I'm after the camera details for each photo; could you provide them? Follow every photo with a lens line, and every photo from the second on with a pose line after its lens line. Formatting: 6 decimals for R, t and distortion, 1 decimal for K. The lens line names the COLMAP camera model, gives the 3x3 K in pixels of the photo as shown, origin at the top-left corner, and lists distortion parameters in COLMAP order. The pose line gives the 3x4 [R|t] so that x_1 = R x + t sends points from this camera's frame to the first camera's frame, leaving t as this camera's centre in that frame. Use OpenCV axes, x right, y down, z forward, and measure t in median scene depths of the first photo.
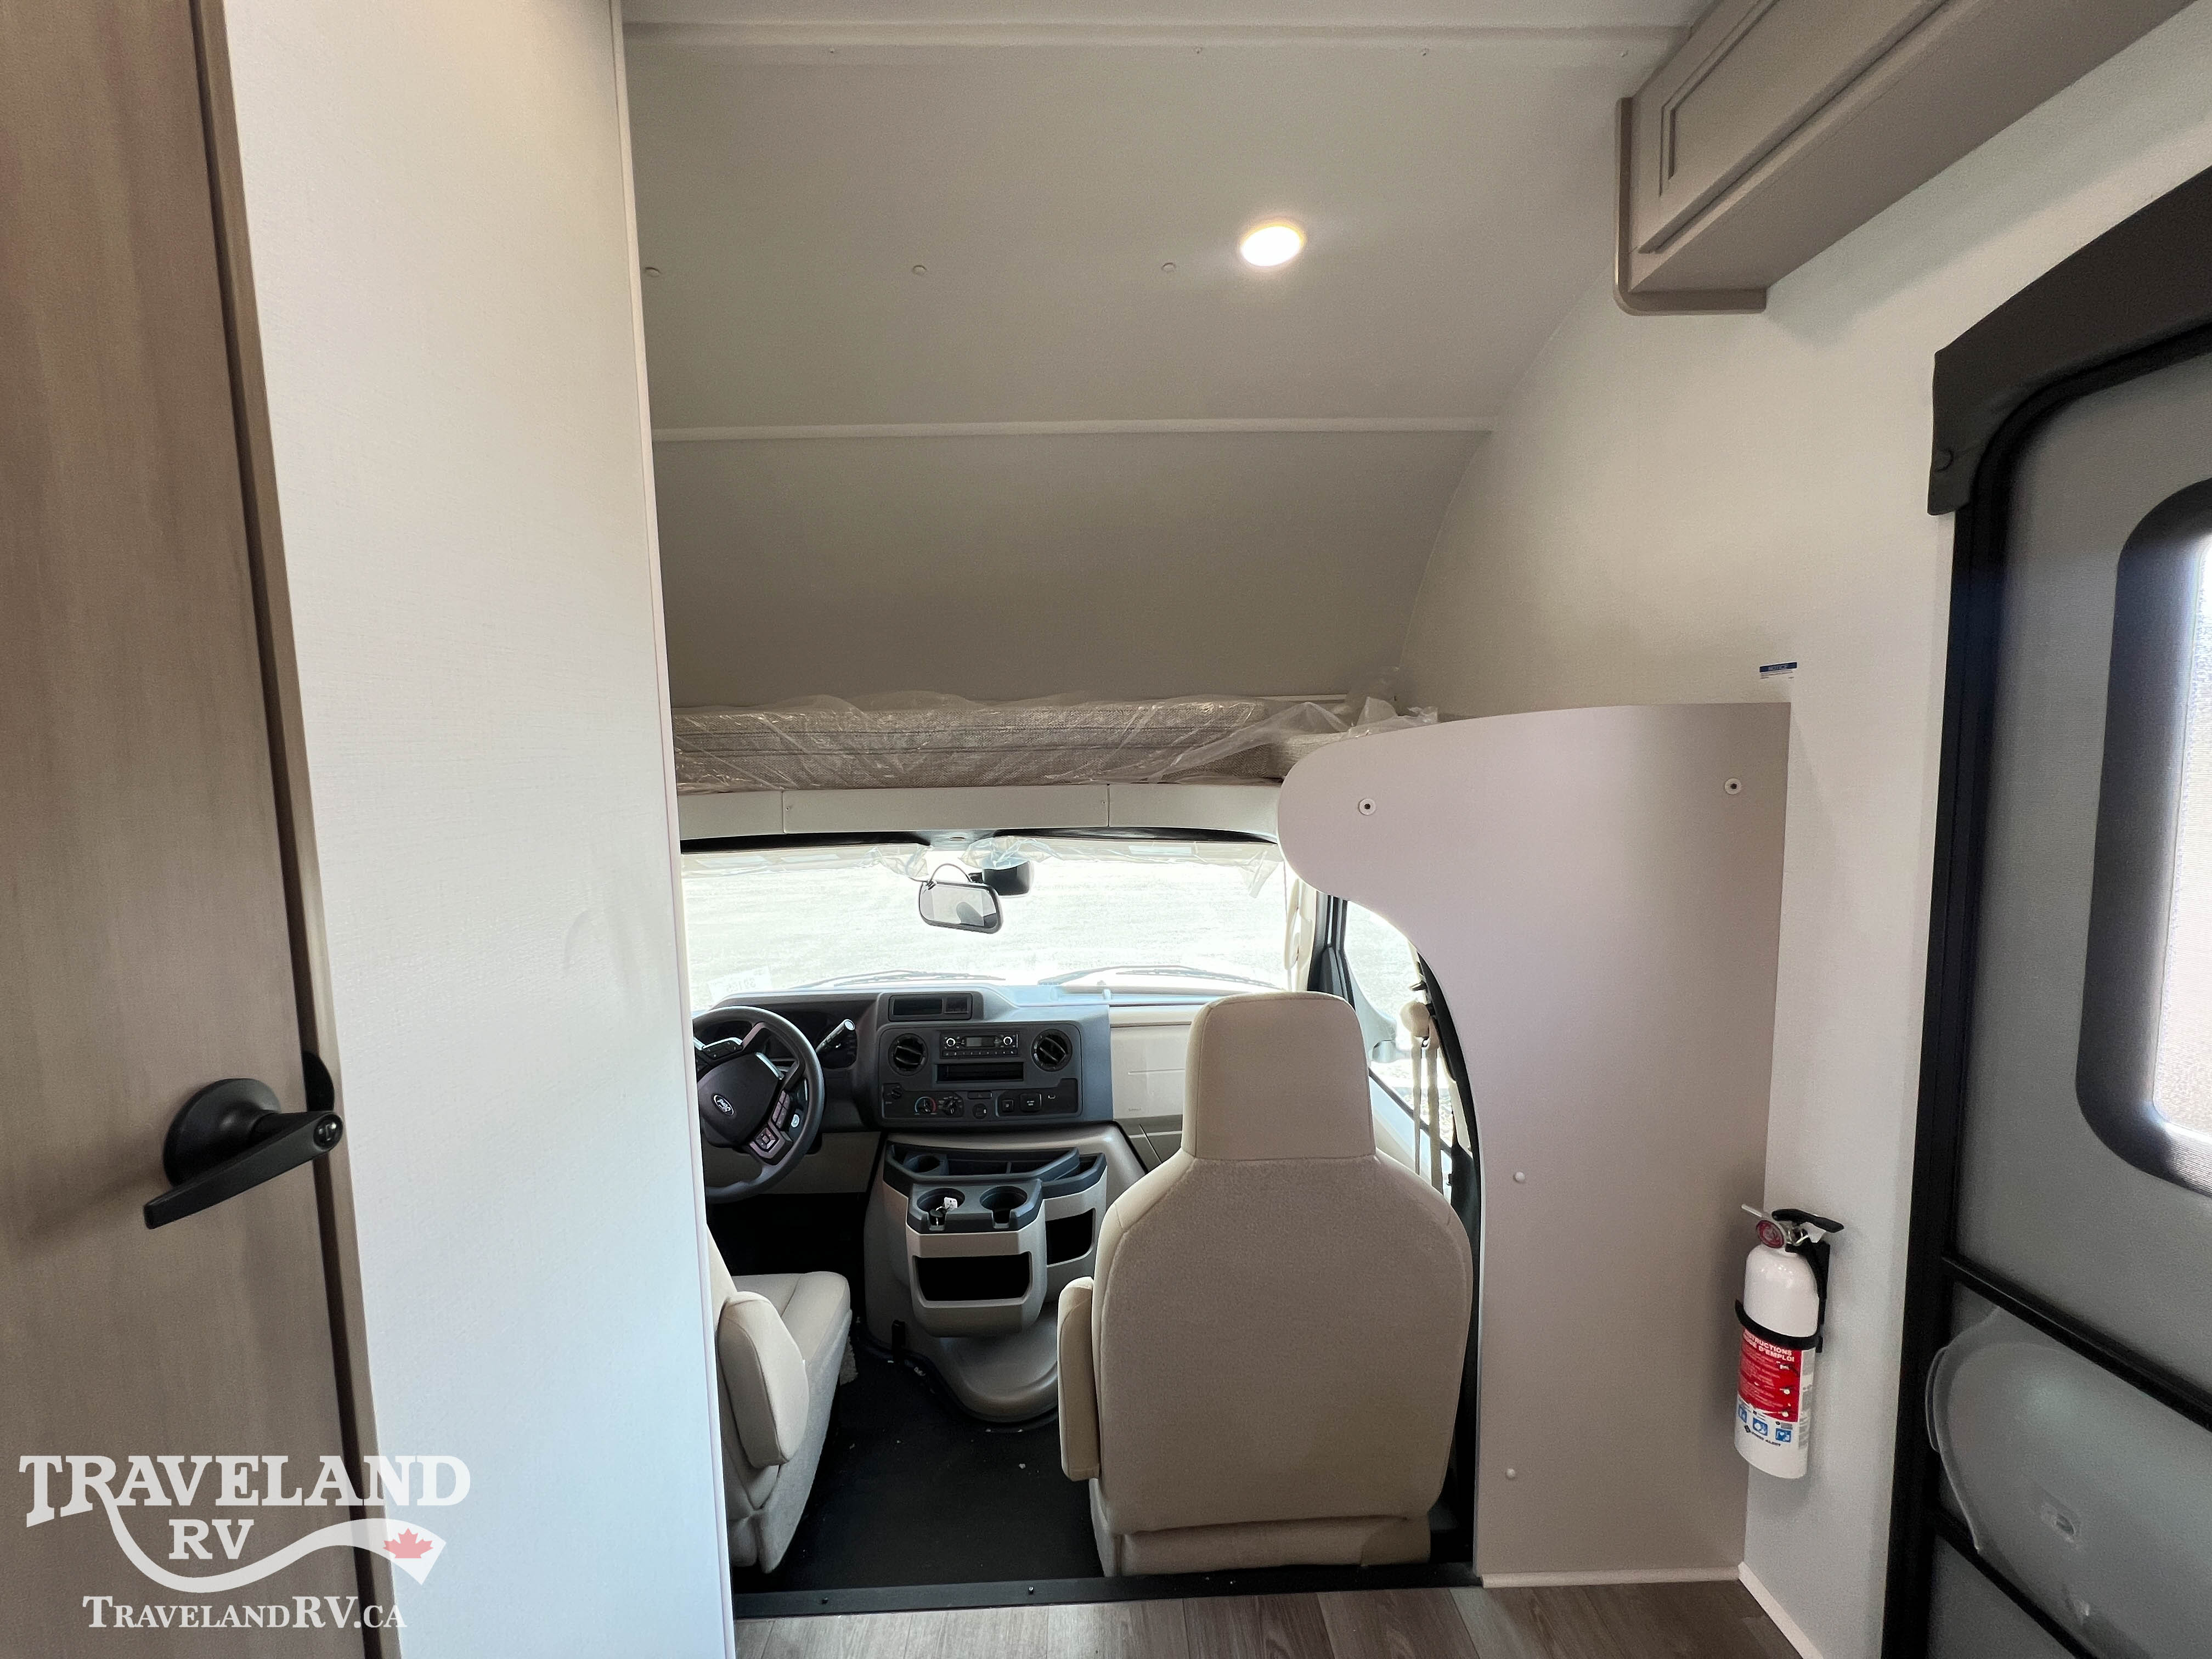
lens RADIAL K [[890.0, 0, 1106.2], [0, 890.0, 828.2], [0, 0, 1]] dist [-0.001122, 0.000111]
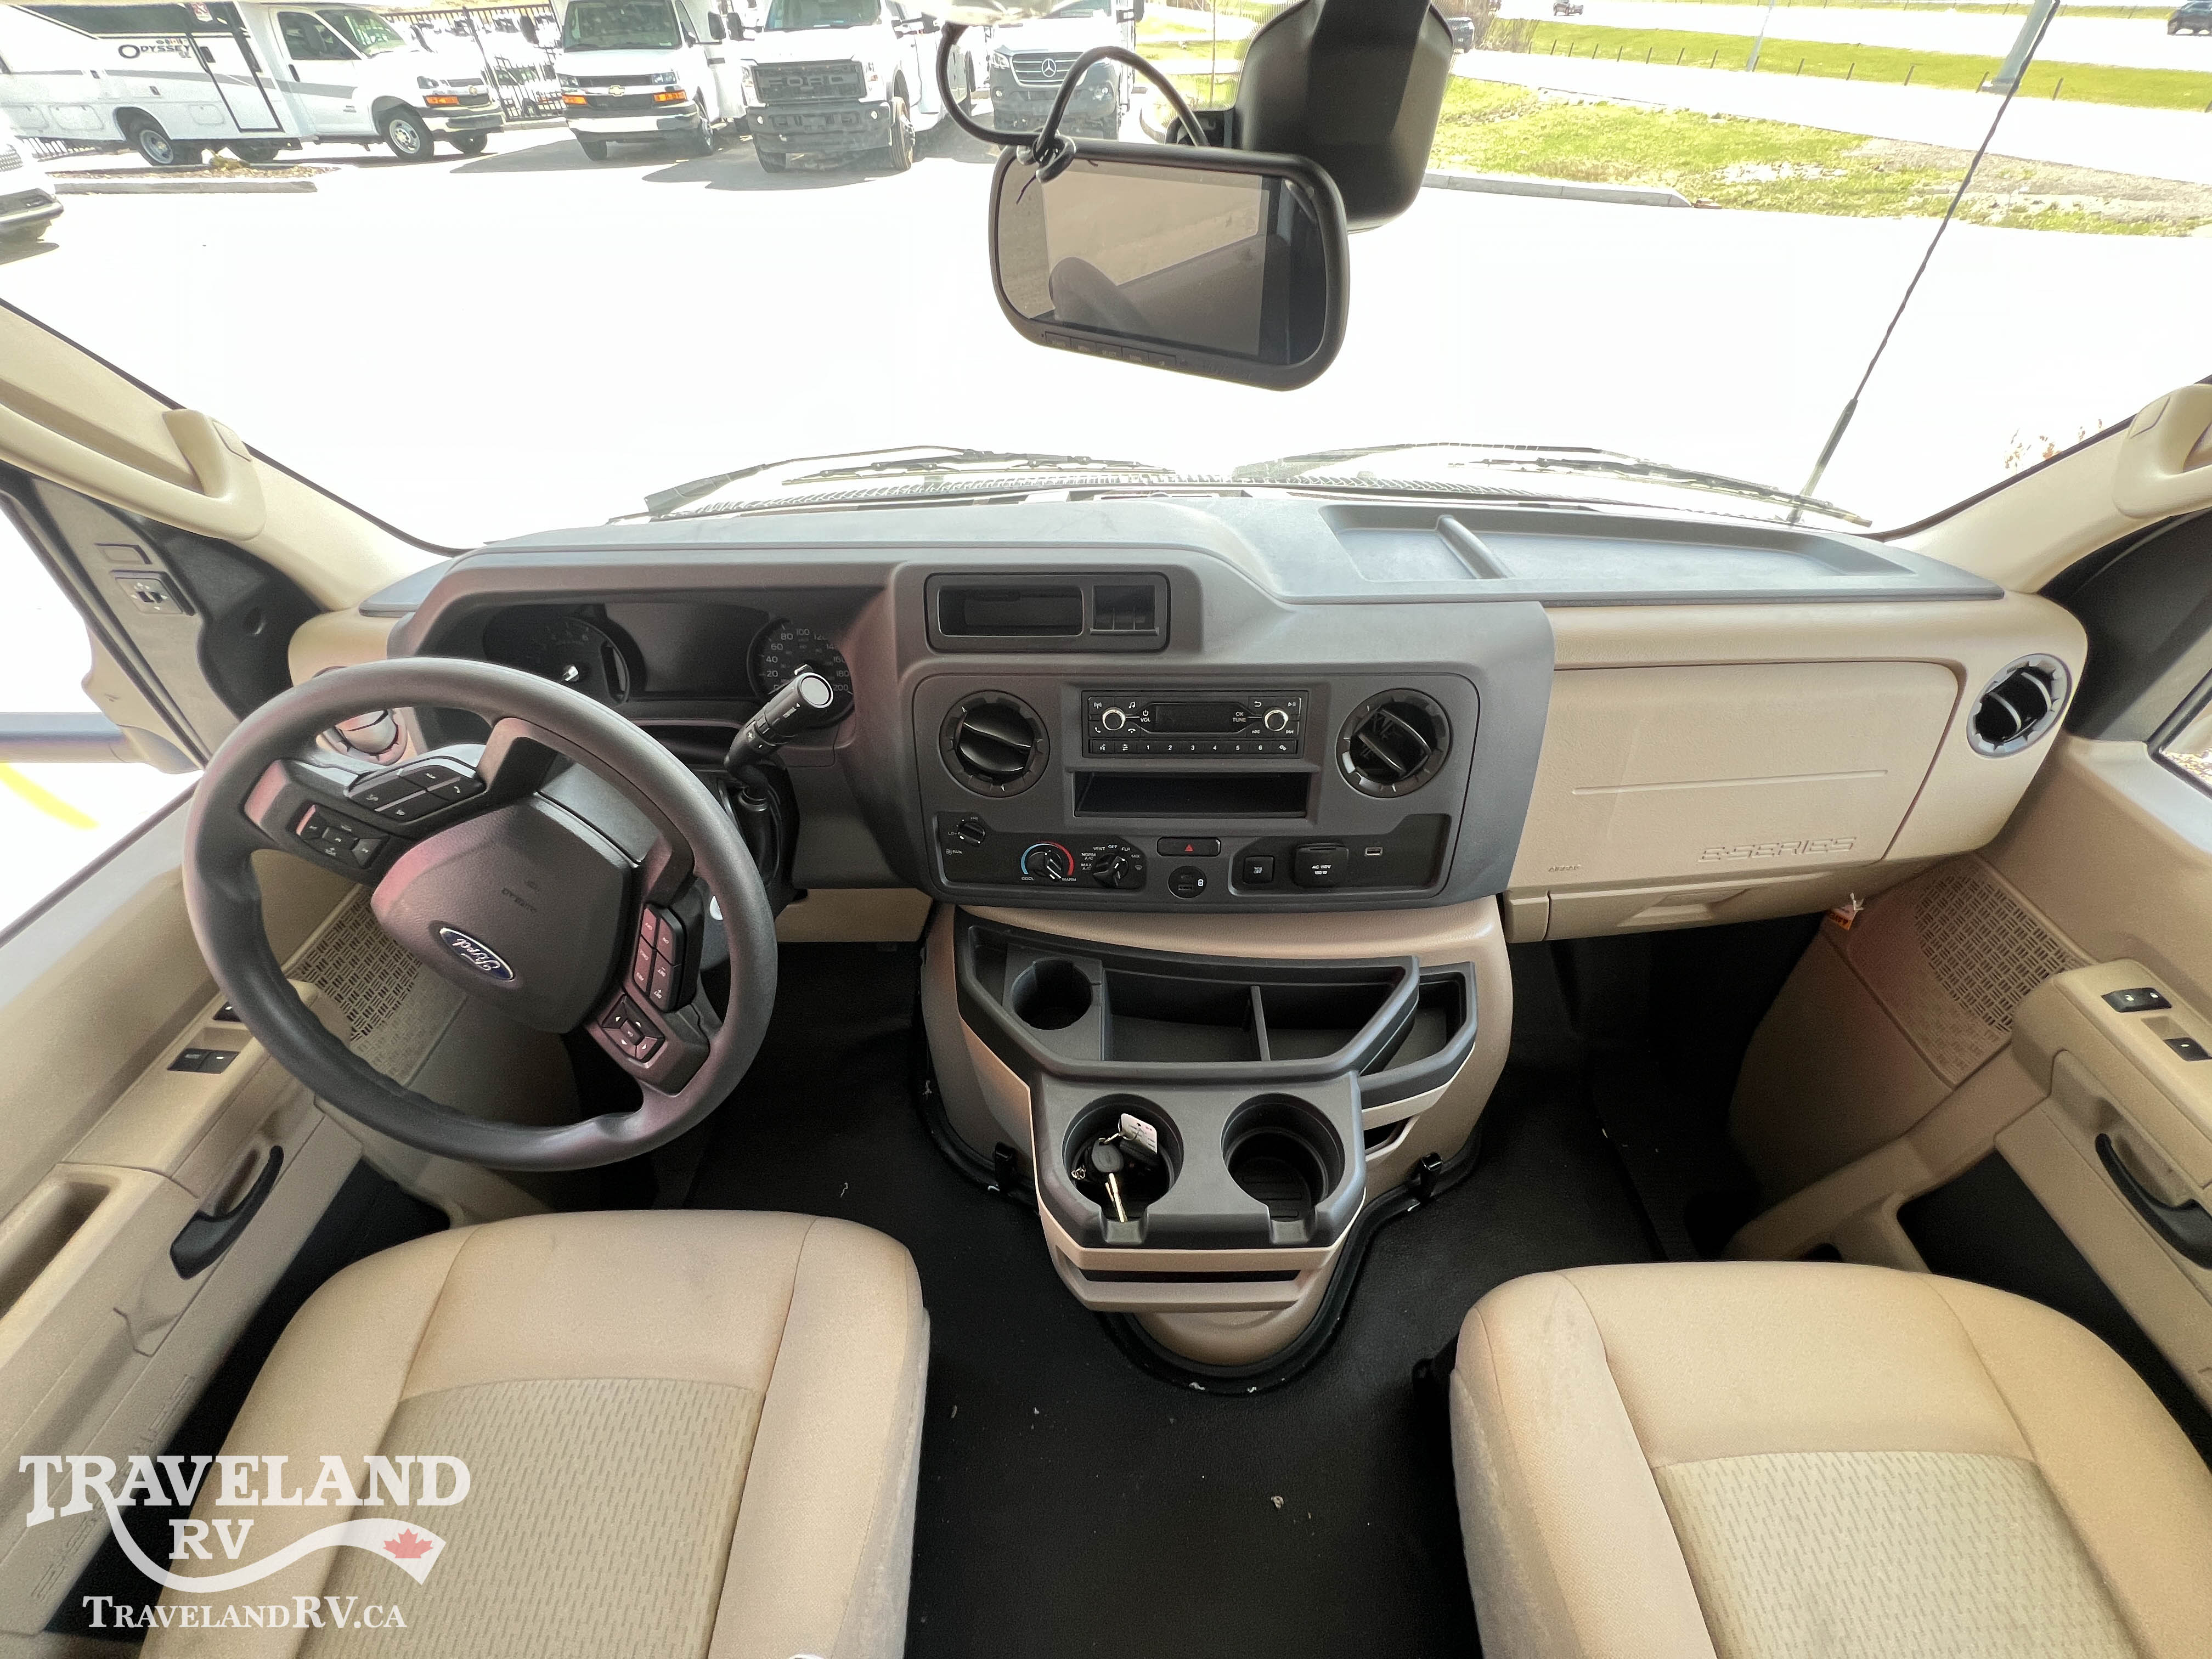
lens RADIAL K [[890.0, 0, 1106.2], [0, 890.0, 828.2], [0, 0, 1]] dist [-0.001122, 0.000111]
pose [[0.999565, 0.029460, -0.001551, -0.175684], [-0.021974, 0.778618, 0.627113, 0.054309], [0.019682, -0.626806, 0.778927, 0.699113]]
